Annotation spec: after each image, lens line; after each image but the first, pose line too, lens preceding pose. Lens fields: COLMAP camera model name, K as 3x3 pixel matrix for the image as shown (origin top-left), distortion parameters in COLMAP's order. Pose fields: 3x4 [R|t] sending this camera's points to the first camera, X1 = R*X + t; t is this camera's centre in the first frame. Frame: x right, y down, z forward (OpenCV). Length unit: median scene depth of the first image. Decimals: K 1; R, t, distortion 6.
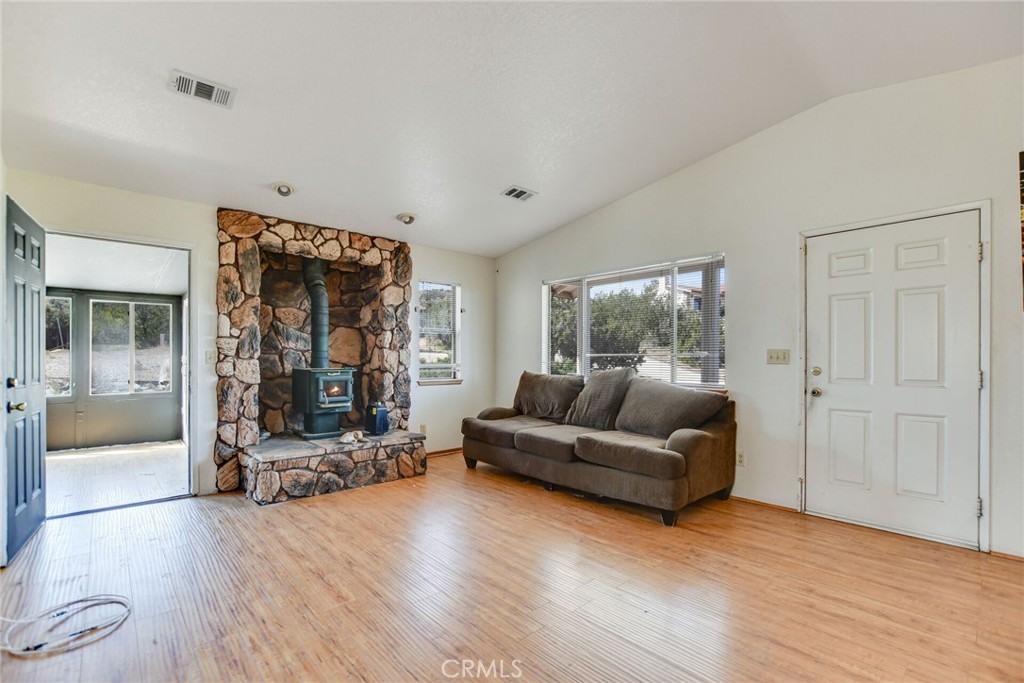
lens RADIAL K [[458.1, 0, 514.1], [0, 458.1, 352.3], [0, 0, 1]] dist [-0.025016, 0.000846]
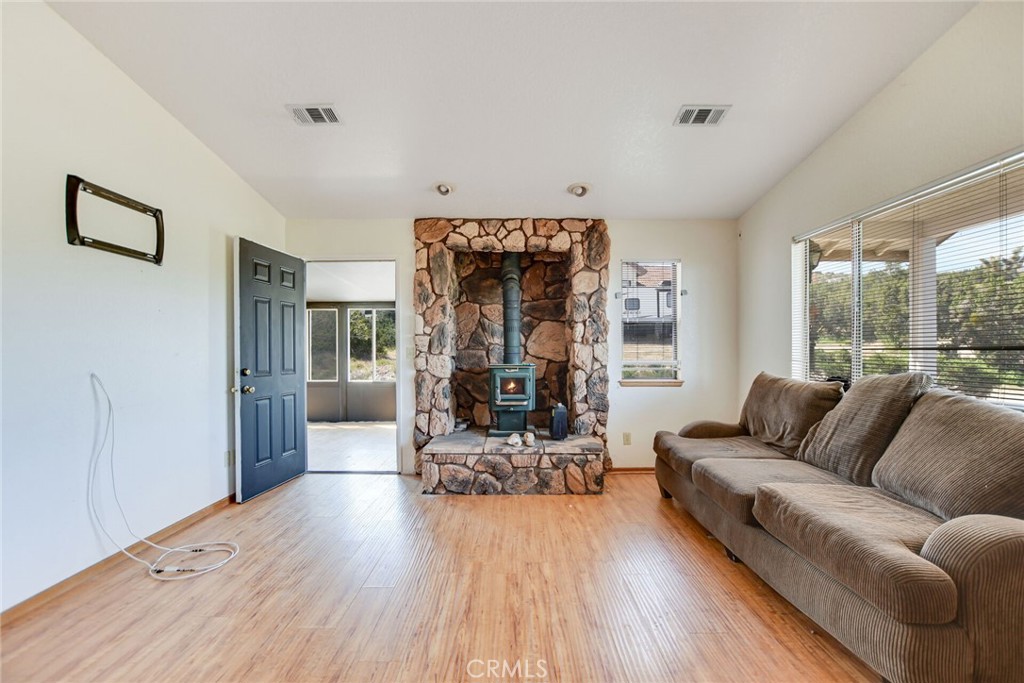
lens RADIAL K [[458.1, 0, 510.5], [0, 458.1, 349.6], [0, 0, 1]] dist [-0.025016, 0.000846]
pose [[0.738860, -0.005284, -0.673838, 0.228924], [0.009922, 0.999946, 0.003038, 0.000908], [0.673785, -0.008930, 0.738873, 0.265118]]
